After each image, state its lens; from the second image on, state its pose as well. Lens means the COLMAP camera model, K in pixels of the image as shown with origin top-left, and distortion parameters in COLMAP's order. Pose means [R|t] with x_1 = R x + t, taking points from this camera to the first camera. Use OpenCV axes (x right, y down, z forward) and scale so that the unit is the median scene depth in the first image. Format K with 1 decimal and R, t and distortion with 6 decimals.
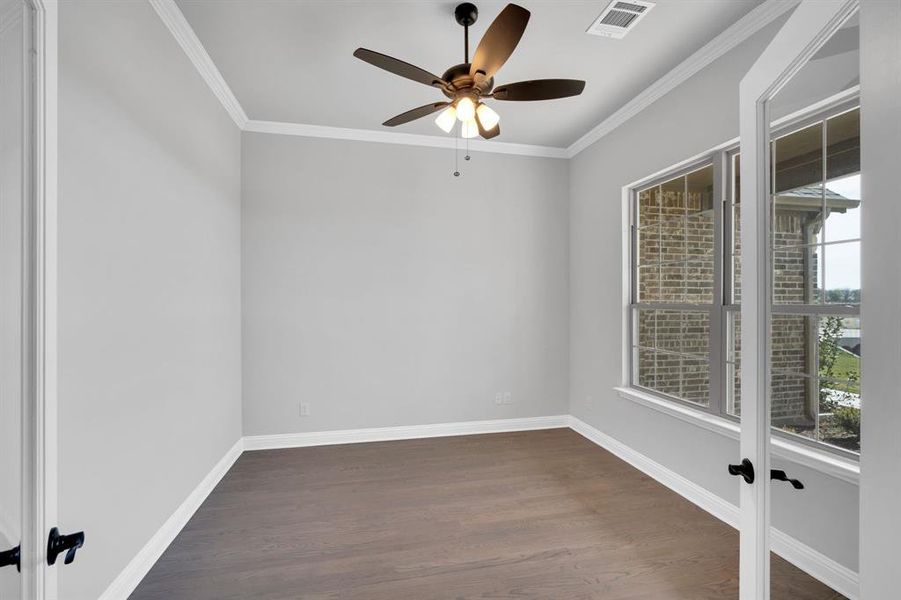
lens RADIAL K [[394.7, 0, 451.4], [0, 394.7, 302.8], [0, 0, 1]] dist [-0.009442, 0.000039]
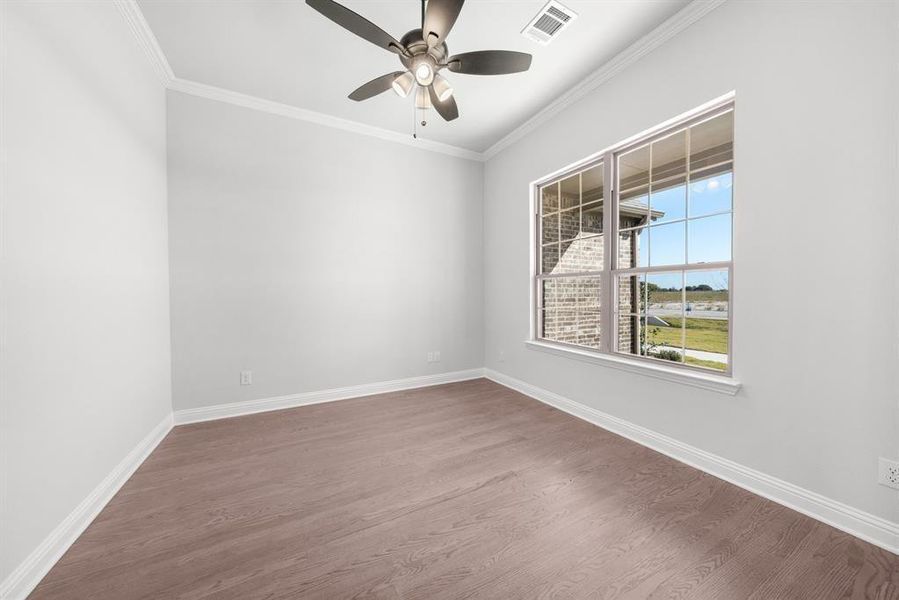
lens RADIAL K [[309.4, 0, 453.9], [0, 309.4, 295.8], [0, 0, 1]] dist [-0.002134, -0.000168]
pose [[0.965005, -0.009205, 0.262070, -0.075463], [0.006346, 0.999911, 0.011755, 0.064198], [-0.262154, -0.009680, 0.964977, 0.114048]]
